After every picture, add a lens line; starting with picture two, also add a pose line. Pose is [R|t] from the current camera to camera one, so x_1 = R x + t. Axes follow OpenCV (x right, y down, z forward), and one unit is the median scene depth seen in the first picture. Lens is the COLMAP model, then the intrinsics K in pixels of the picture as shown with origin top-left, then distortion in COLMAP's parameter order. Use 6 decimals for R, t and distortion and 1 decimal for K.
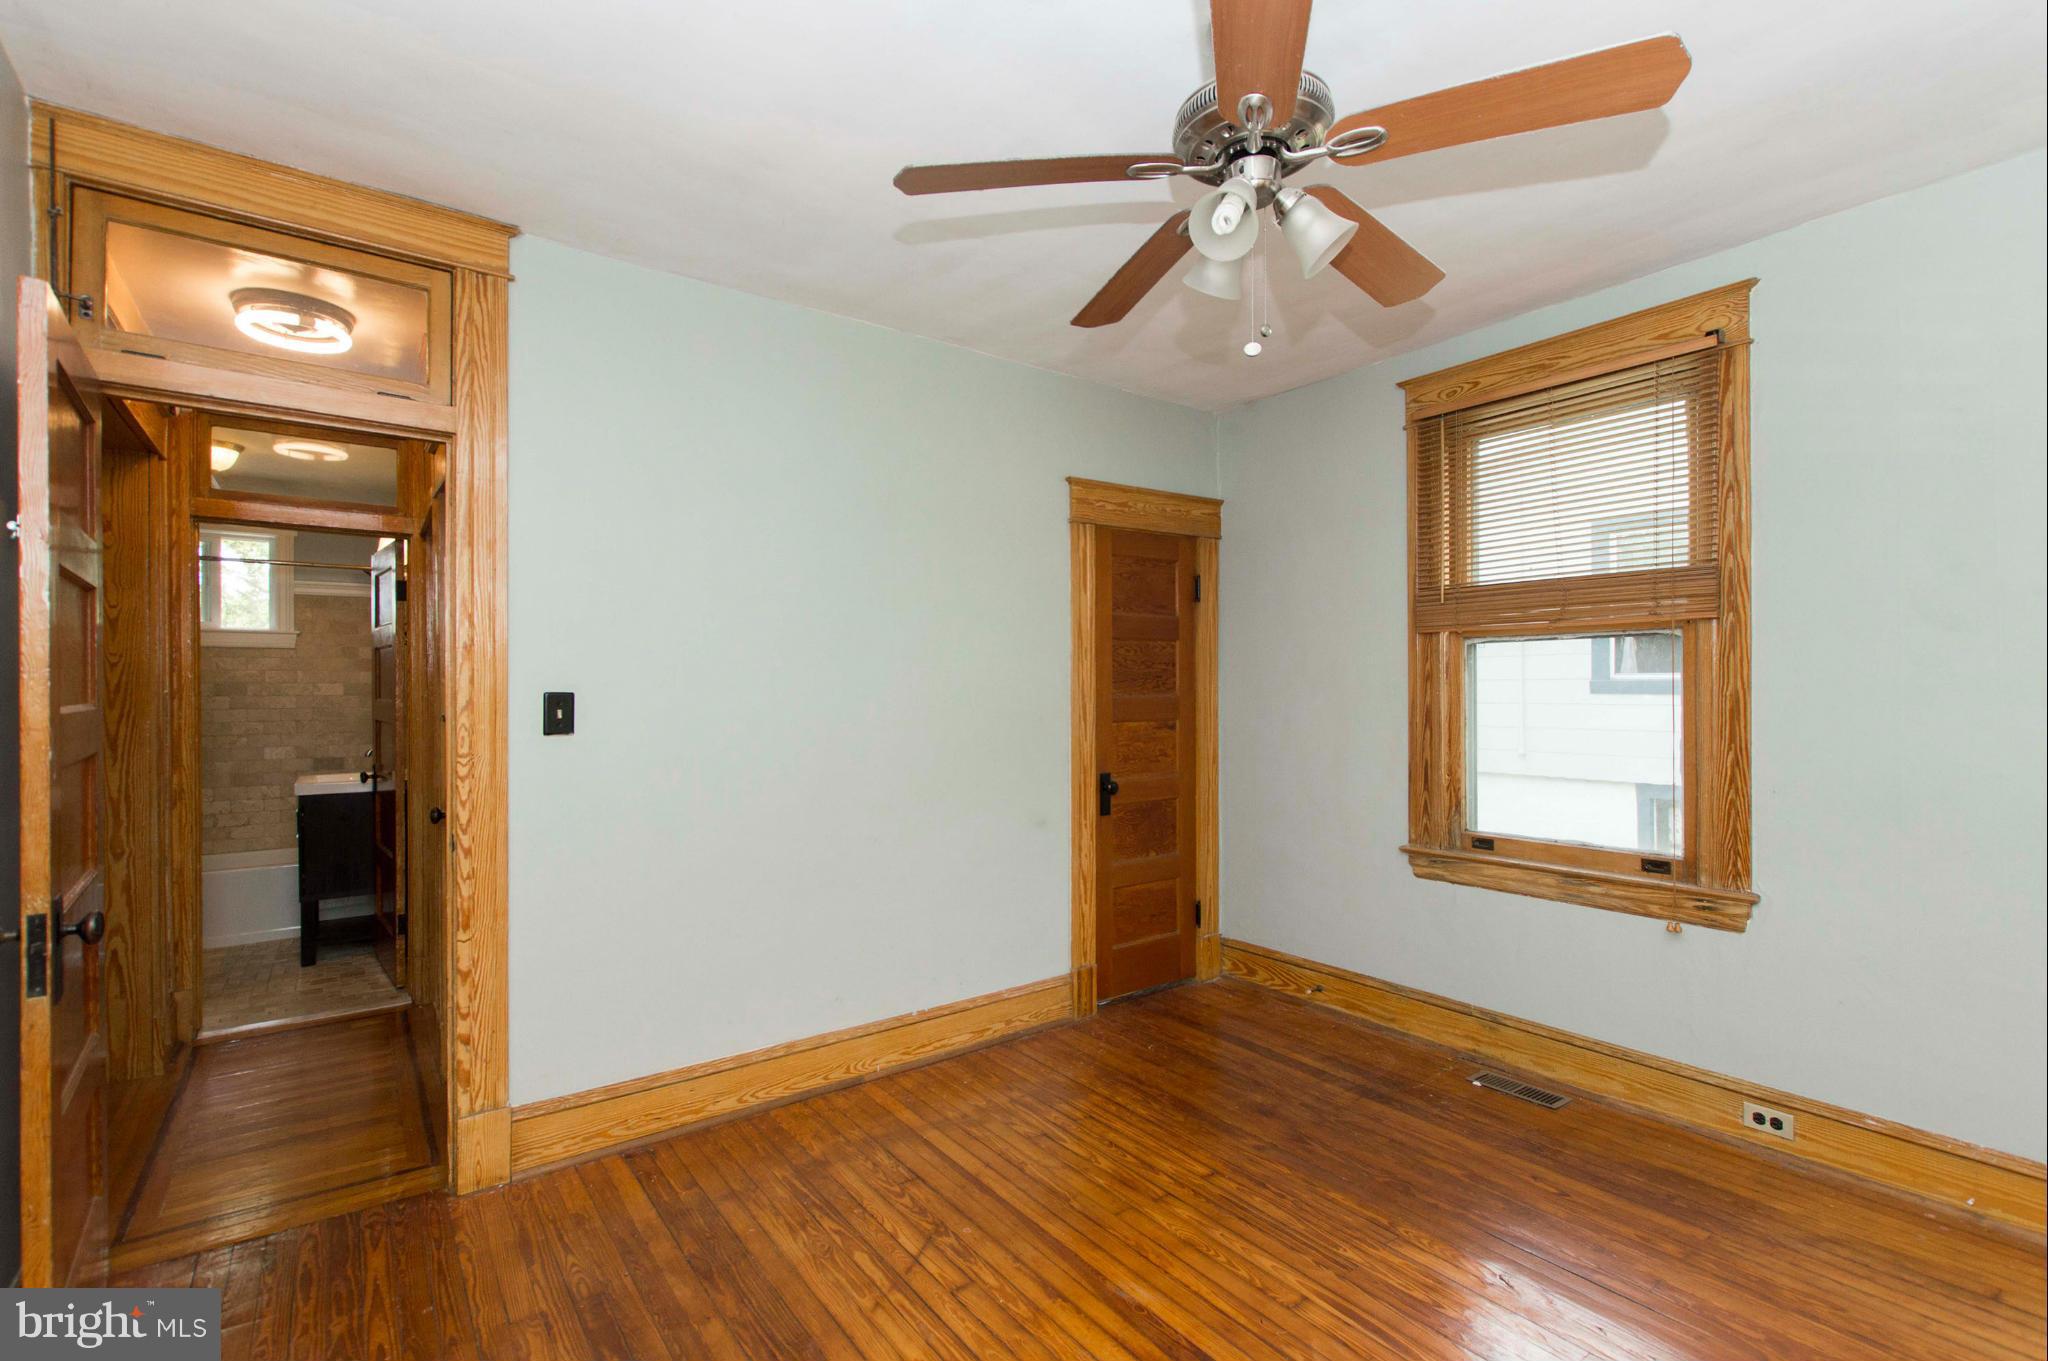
lens RADIAL K [[907.3, 0, 1032.5], [0, 907.3, 686.5], [0, 0, 1]] dist [0.002872, -0.002455]
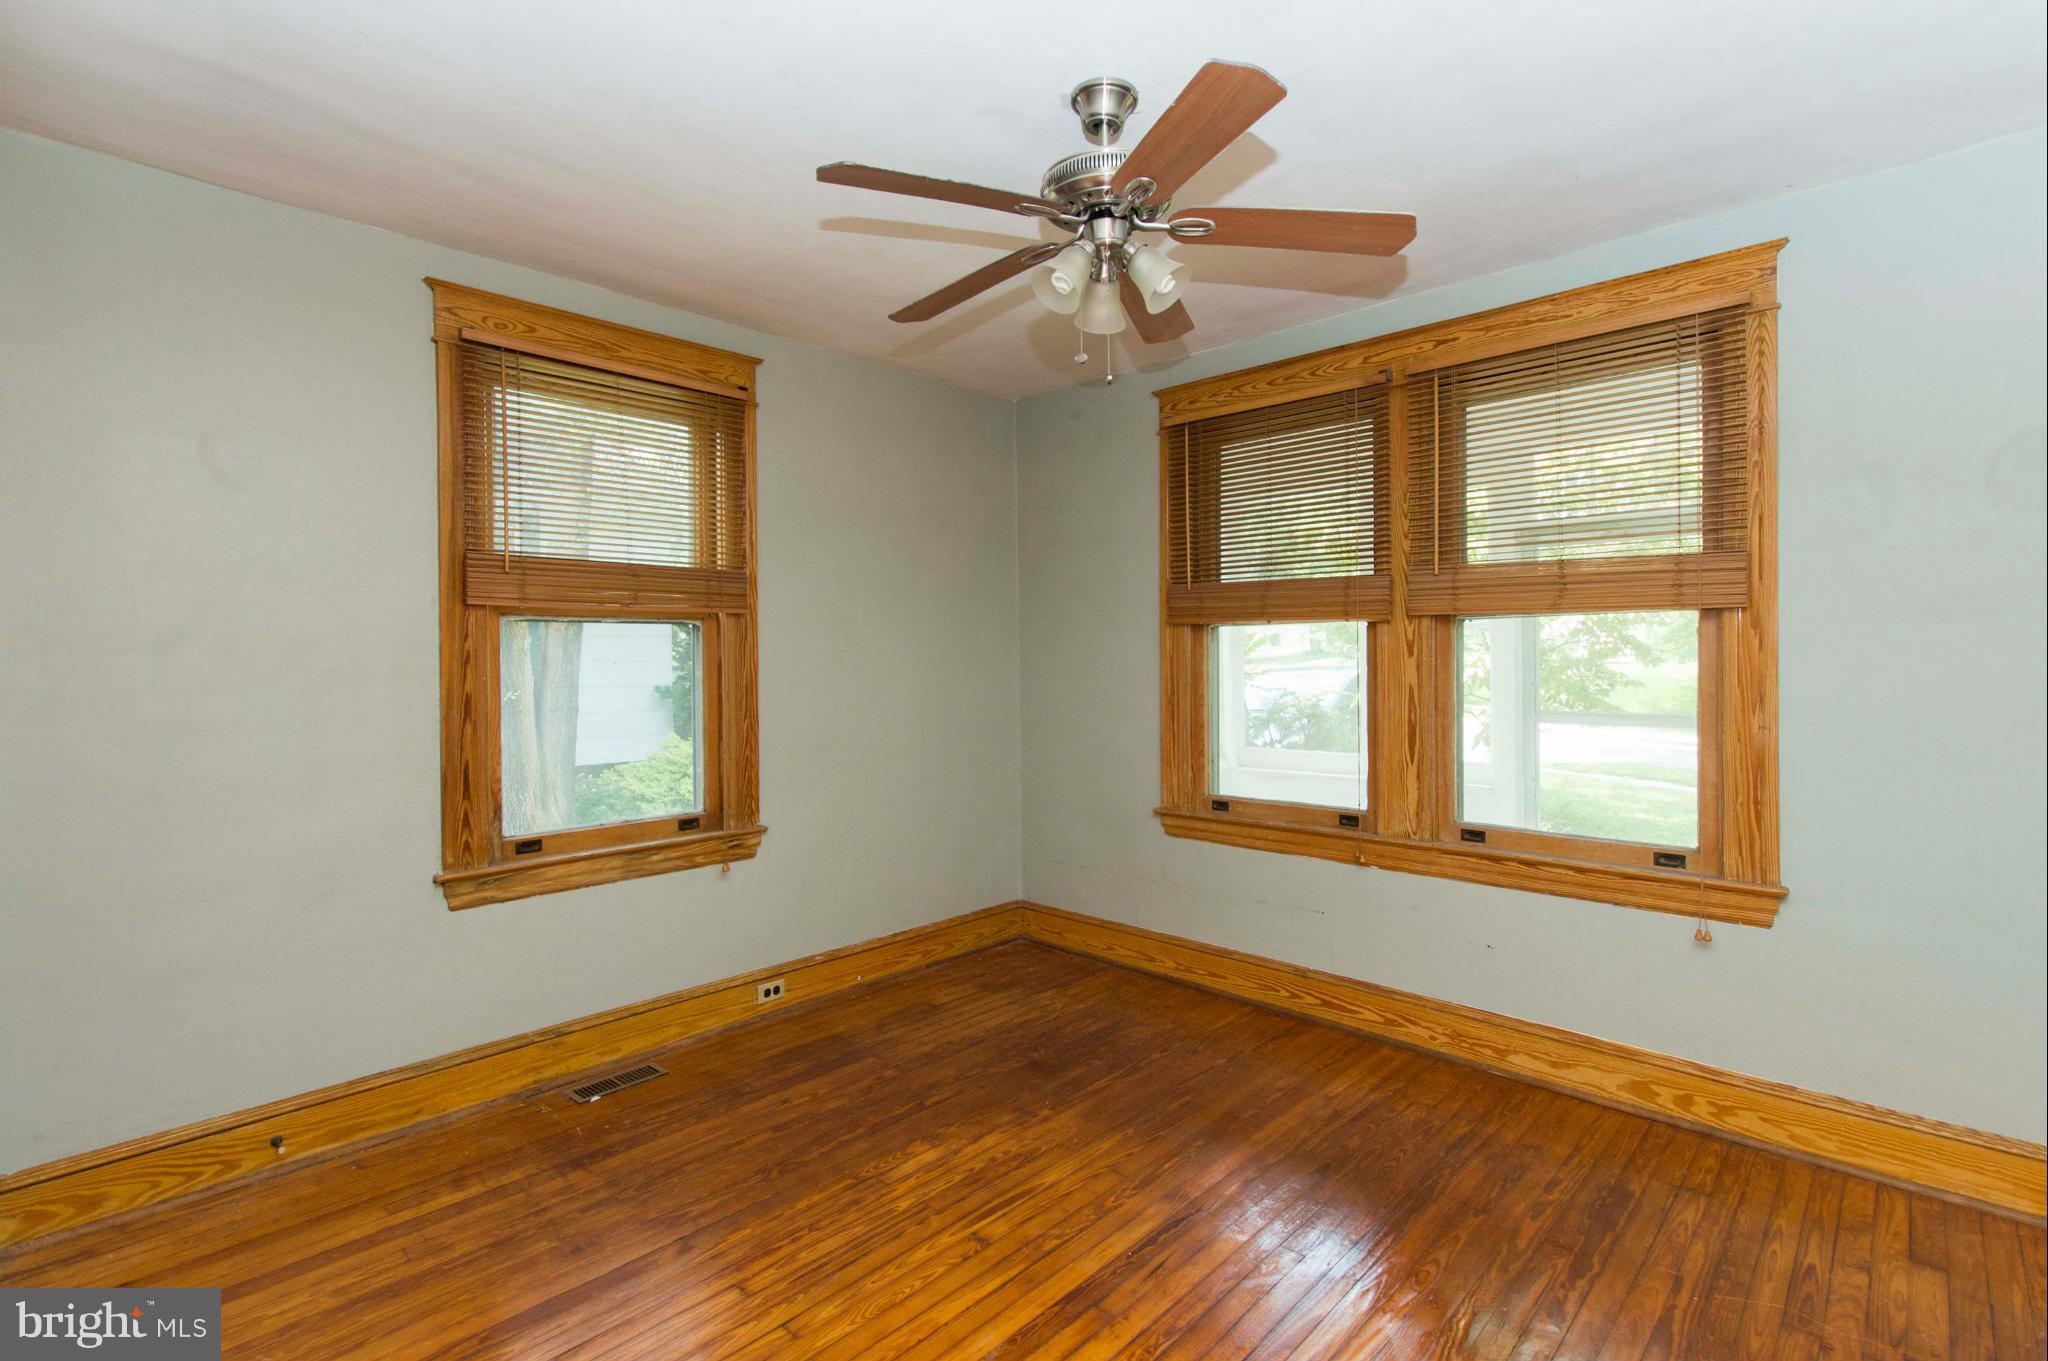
lens RADIAL K [[935.1, 0, 1020.9], [0, 935.1, 661.9], [0, 0, 1]] dist [-0.001070, -0.000685]
pose [[-0.149608, 0.003994, 0.988737, -0.525006], [0.008827, 0.999957, -0.002703, -0.001223], [-0.988706, 0.008323, -0.149637, 0.718593]]
